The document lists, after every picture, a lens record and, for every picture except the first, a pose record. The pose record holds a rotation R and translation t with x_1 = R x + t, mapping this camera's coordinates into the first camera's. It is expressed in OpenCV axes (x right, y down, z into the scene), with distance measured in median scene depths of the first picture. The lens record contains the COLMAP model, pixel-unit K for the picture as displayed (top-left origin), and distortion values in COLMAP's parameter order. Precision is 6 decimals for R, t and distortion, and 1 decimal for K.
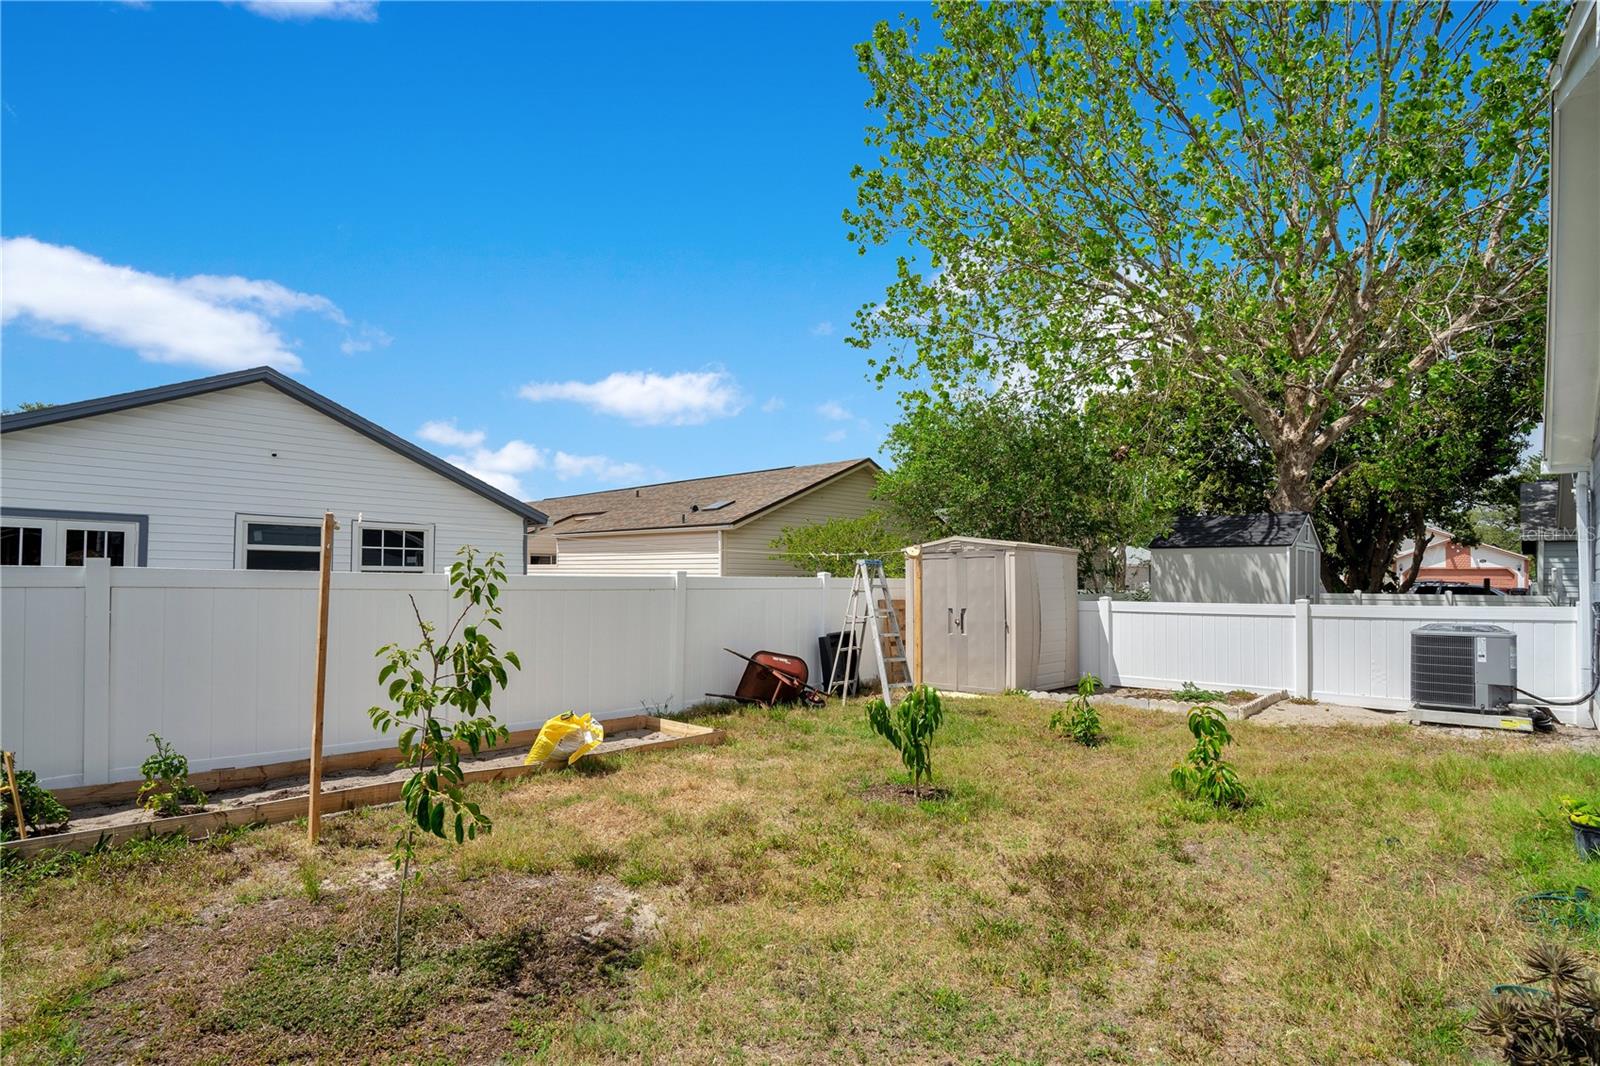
lens RADIAL K [[750.3, 0, 797.5], [0, 750.3, 563.9], [0, 0, 1]] dist [-0.017514, 0.000721]
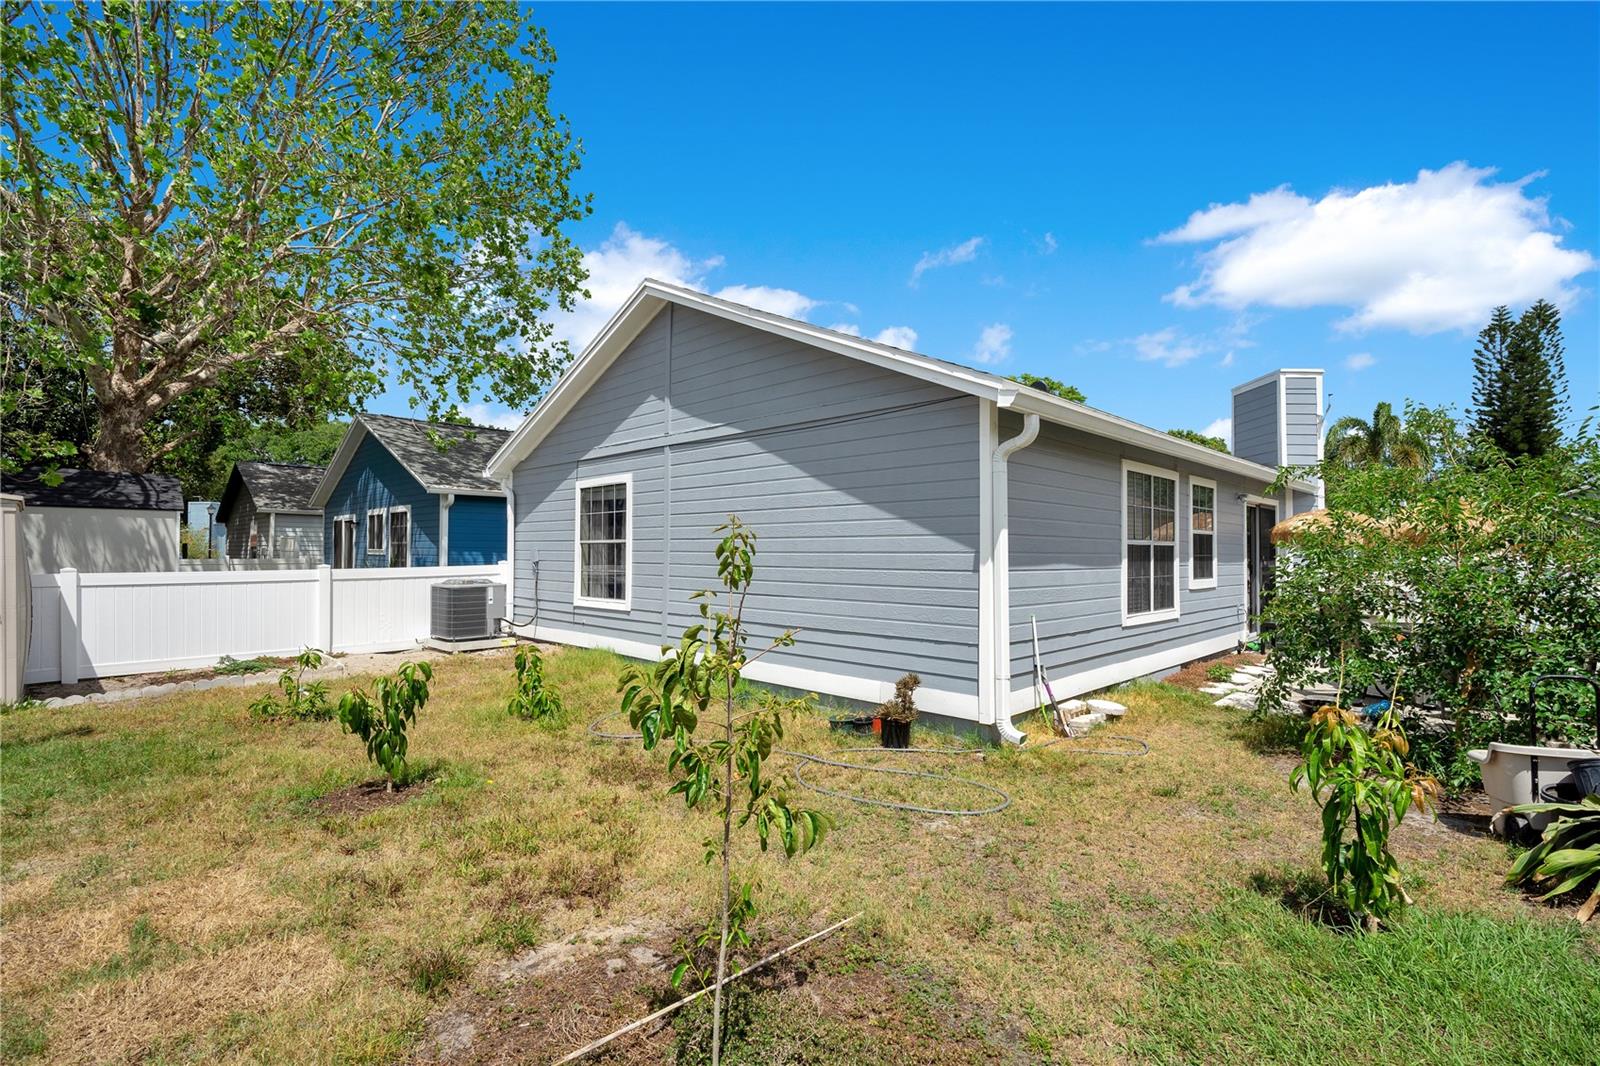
lens RADIAL K [[727.3, 0, 794.5], [0, 727.3, 537.1], [0, 0, 1]] dist [-0.011534, 0.001172]
pose [[0.027512, 0.016052, 0.999493, -0.485365], [-0.024611, 0.999579, -0.015376, 0.008587], [-0.999318, -0.024175, 0.027896, 0.360345]]
